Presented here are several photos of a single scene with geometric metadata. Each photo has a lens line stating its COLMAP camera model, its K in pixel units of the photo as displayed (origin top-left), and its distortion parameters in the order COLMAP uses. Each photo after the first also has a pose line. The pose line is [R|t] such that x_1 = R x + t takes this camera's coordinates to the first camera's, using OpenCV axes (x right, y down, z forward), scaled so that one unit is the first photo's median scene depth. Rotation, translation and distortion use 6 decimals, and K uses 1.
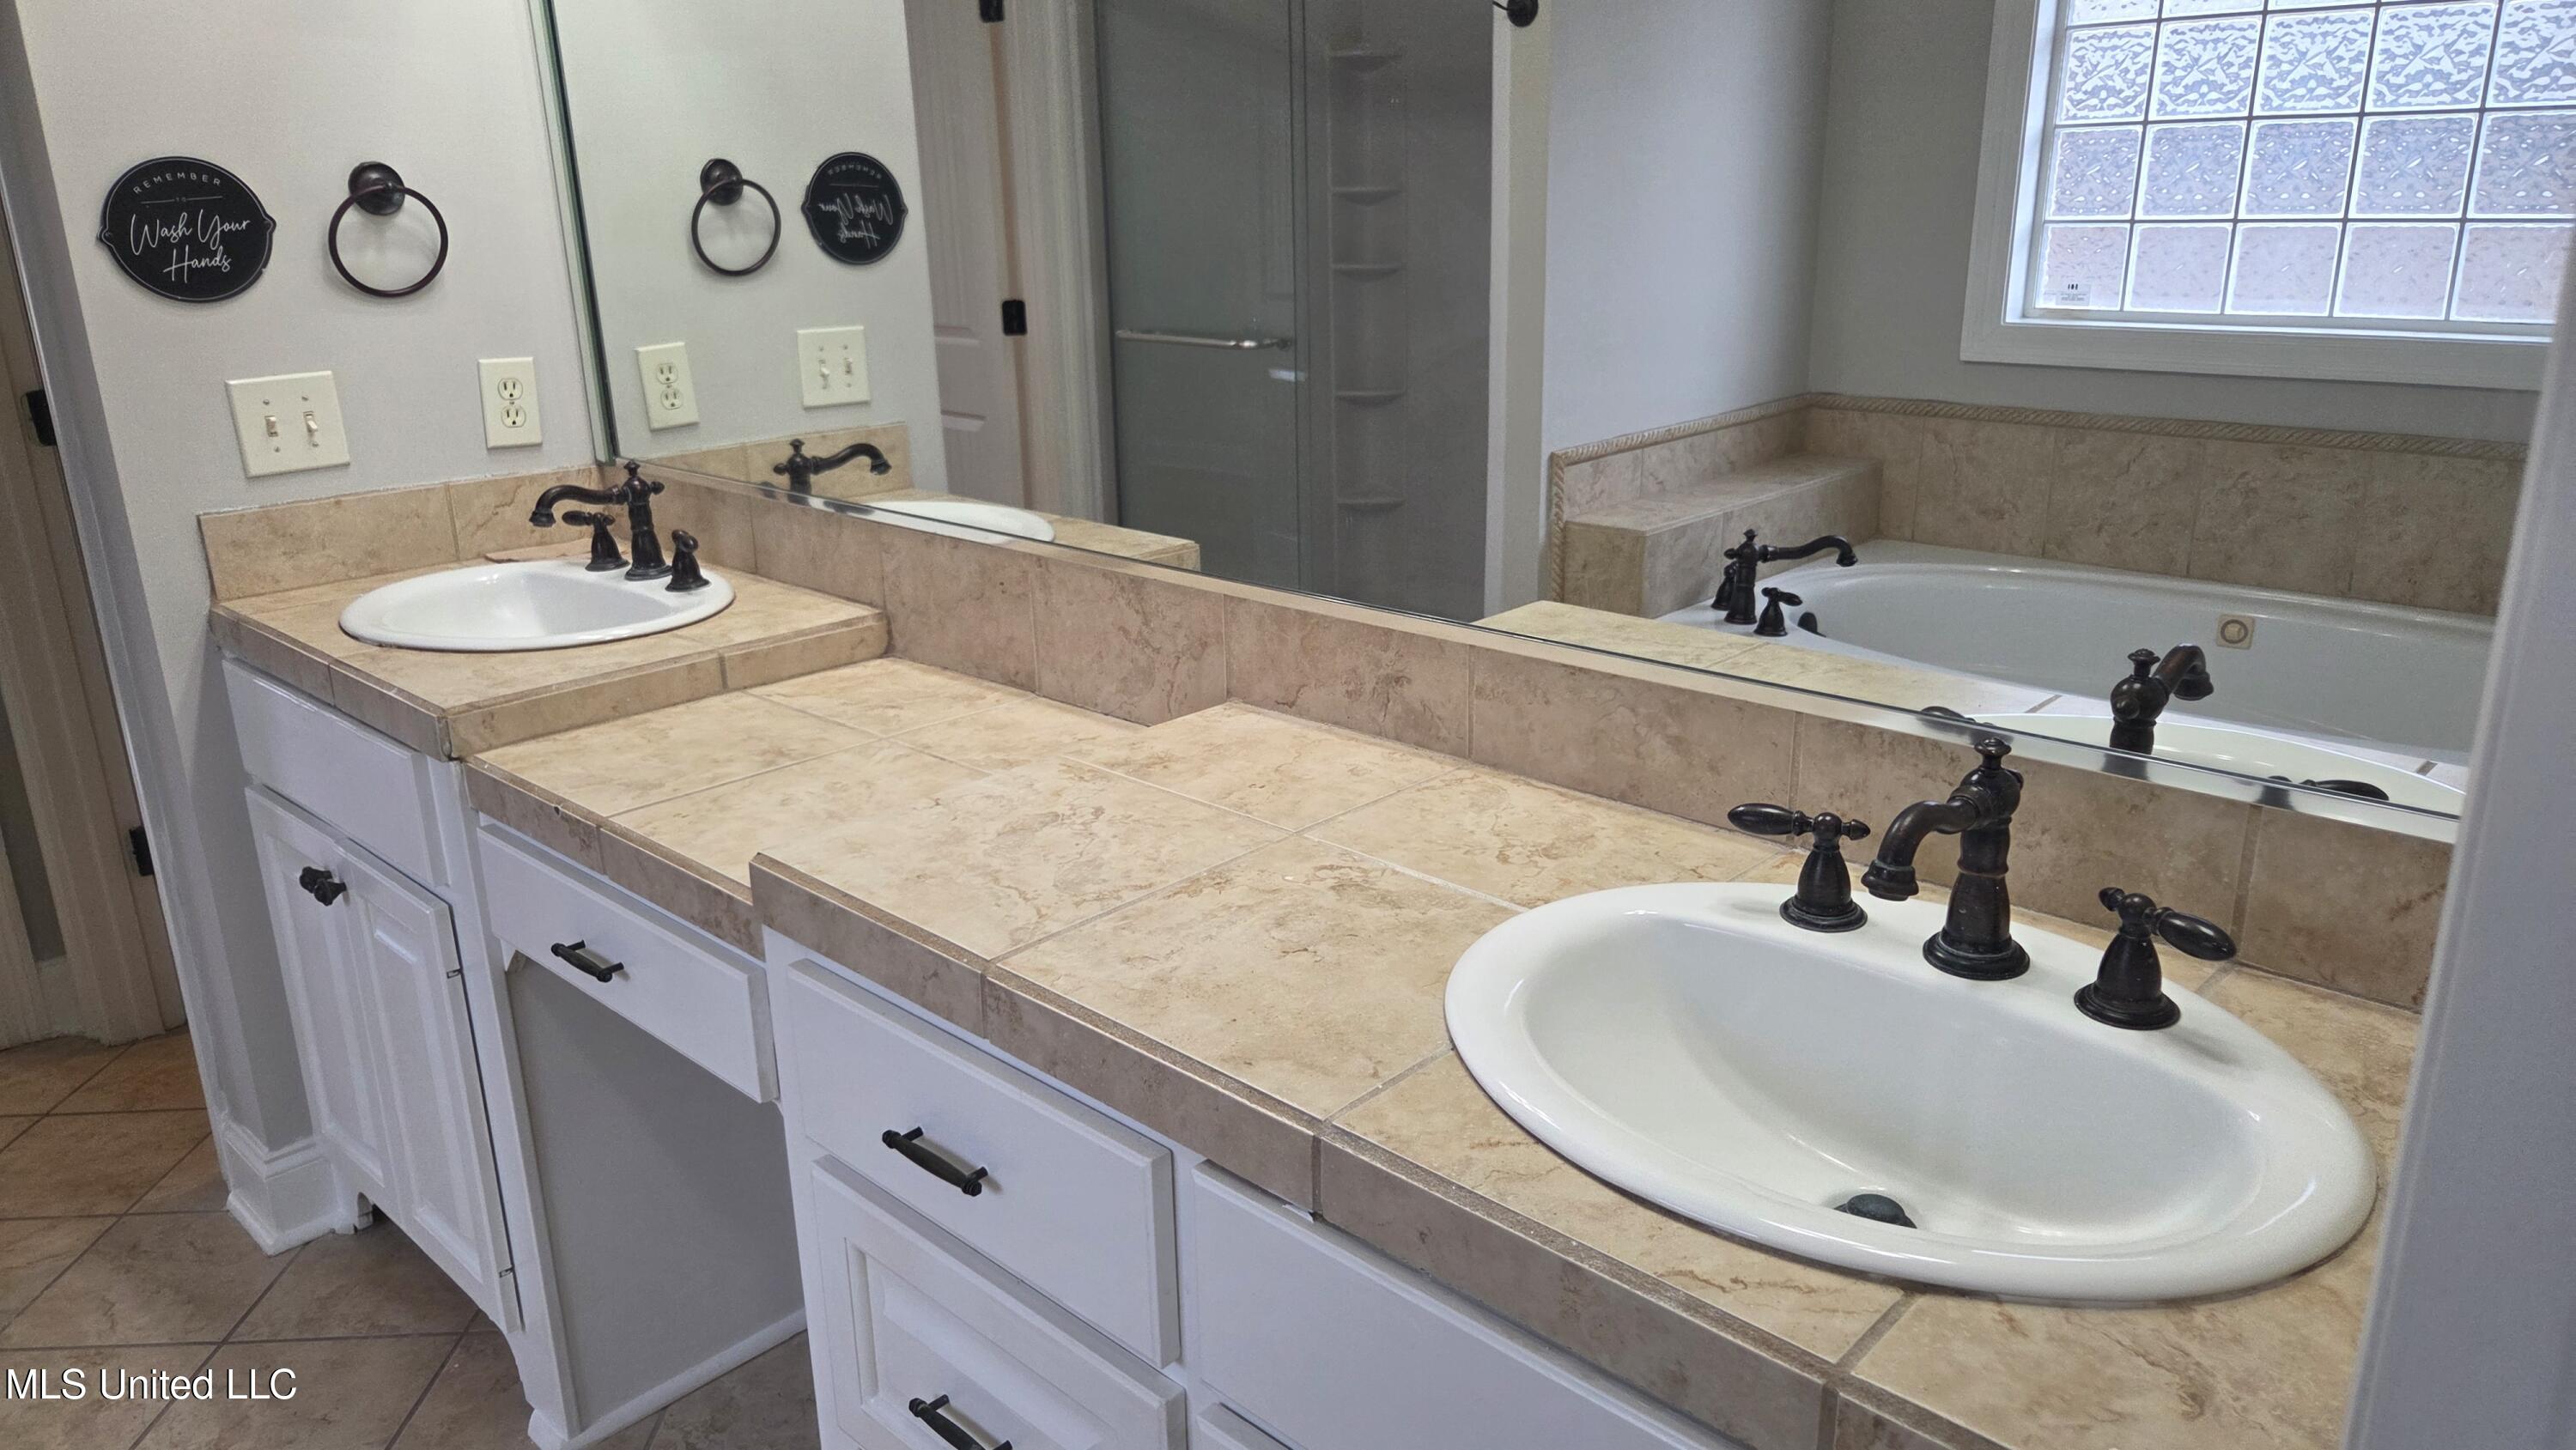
lens RADIAL K [[1738.0, 0, 1290.1], [0, 1738.0, 708.8], [0, 0, 1]] dist [0.036596, -0.018512]
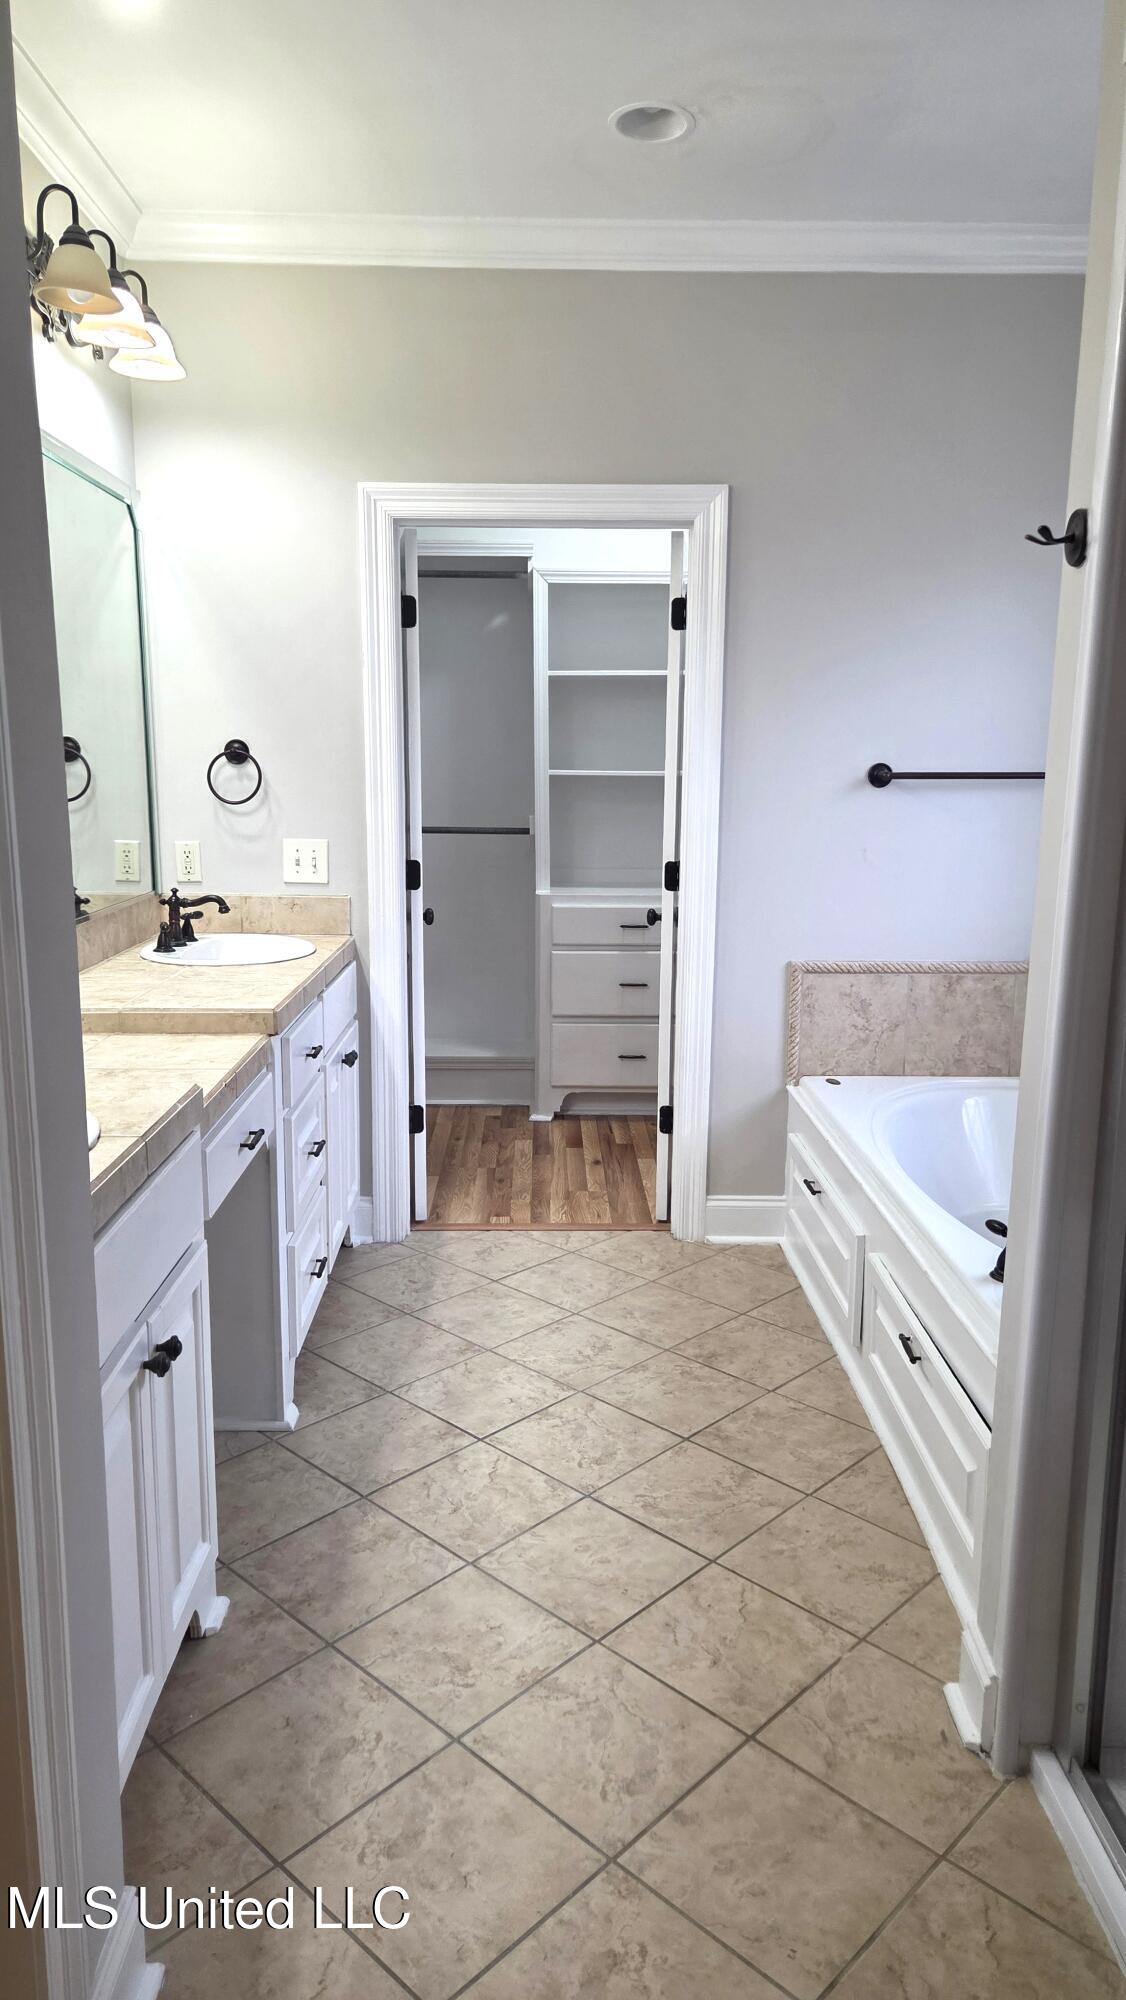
lens RADIAL K [[1349.5, 0, 561.6], [0, 1349.5, 1001.3], [0, 0, 1]] dist [0.036596, -0.018512]
pose [[-0.701056, -0.114779, 0.703808, -1.222844], [0.214750, 0.907163, 0.361853, -0.338513], [-0.680002, 0.404822, -0.611324, 1.177703]]
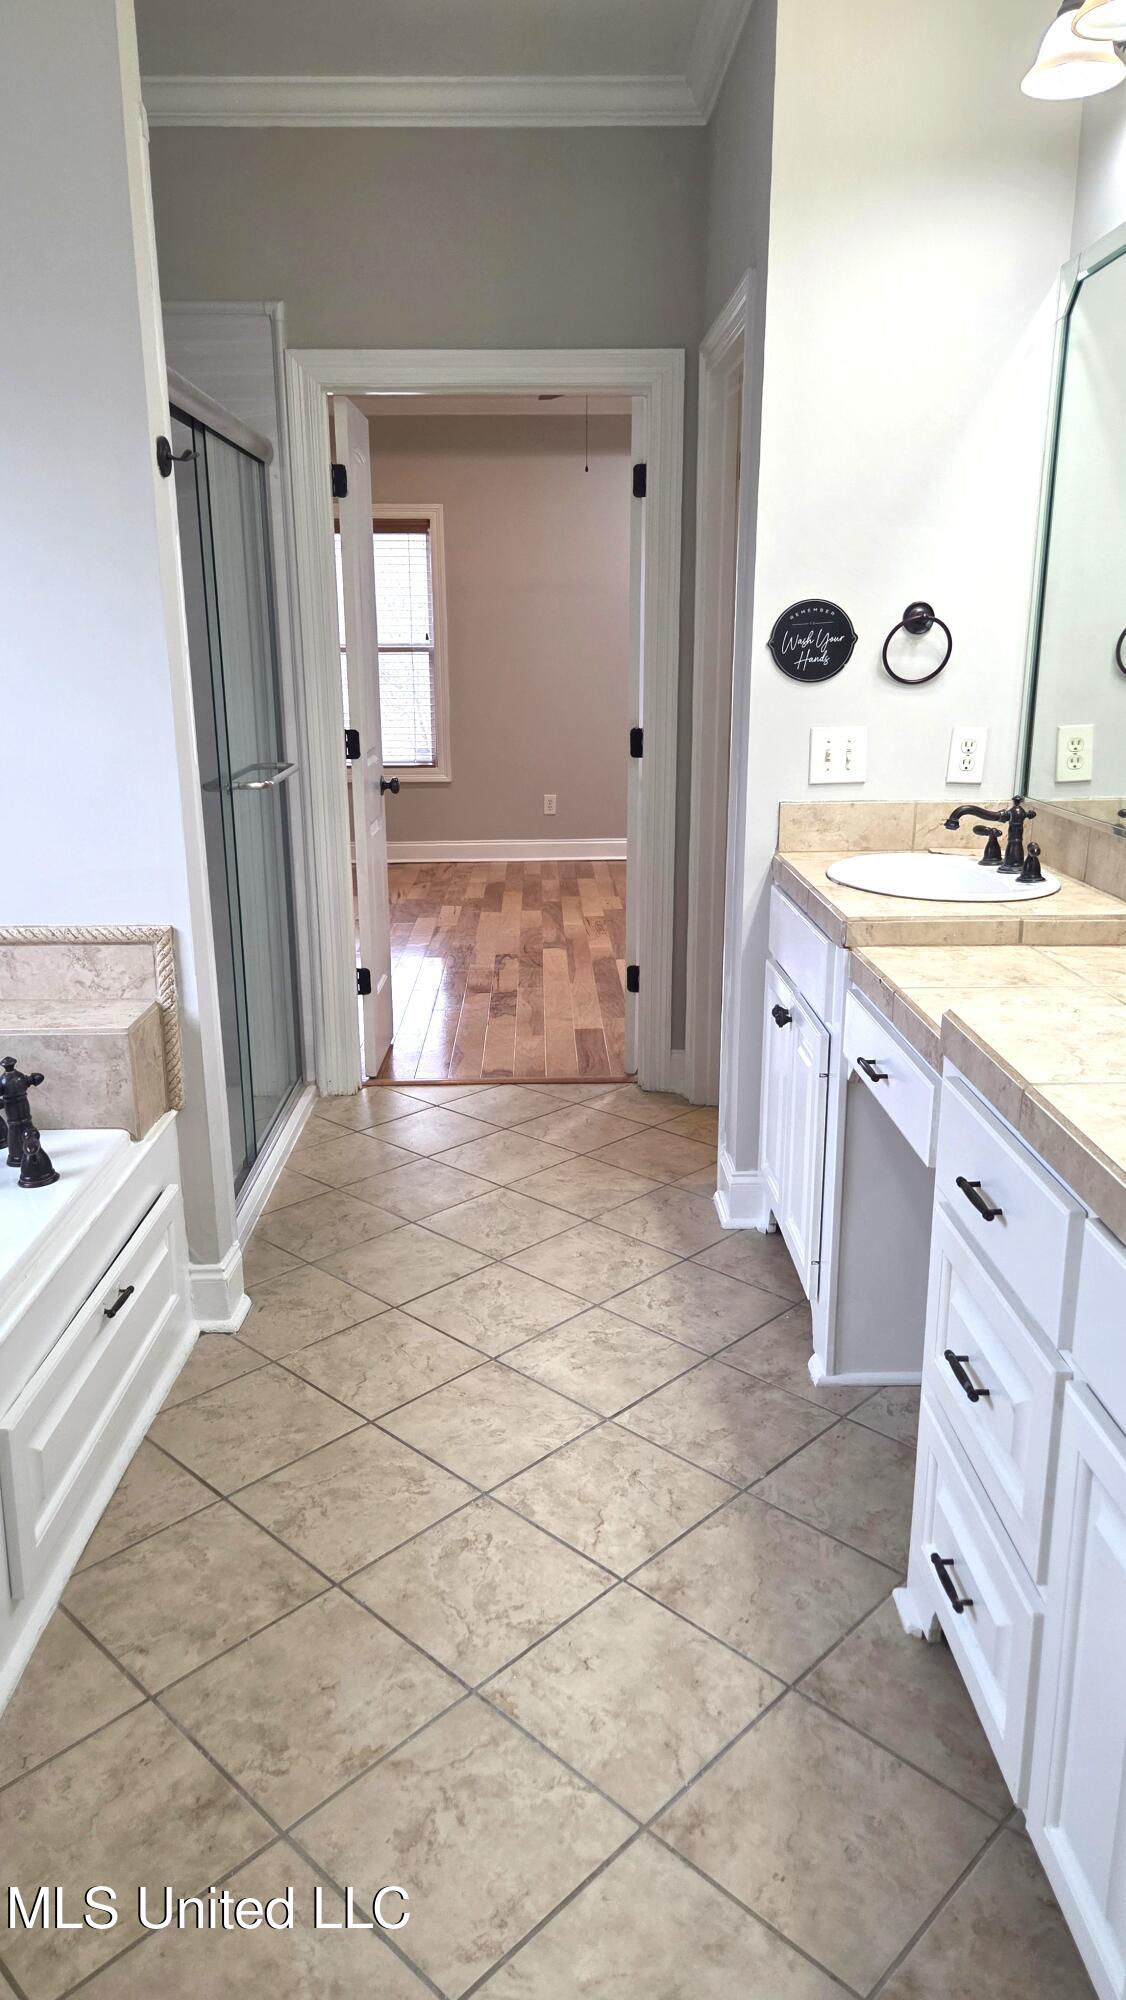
lens RADIAL K [[1349.5, 0, 564.4], [0, 1349.5, 1004.4], [0, 0, 1]] dist [0.036596, -0.018512]
pose [[0.703535, 0.203547, -0.680887, 0.188952], [-0.217552, 0.973793, 0.066321, 0.043934], [0.676542, 0.101469, 0.729380, -0.111210]]
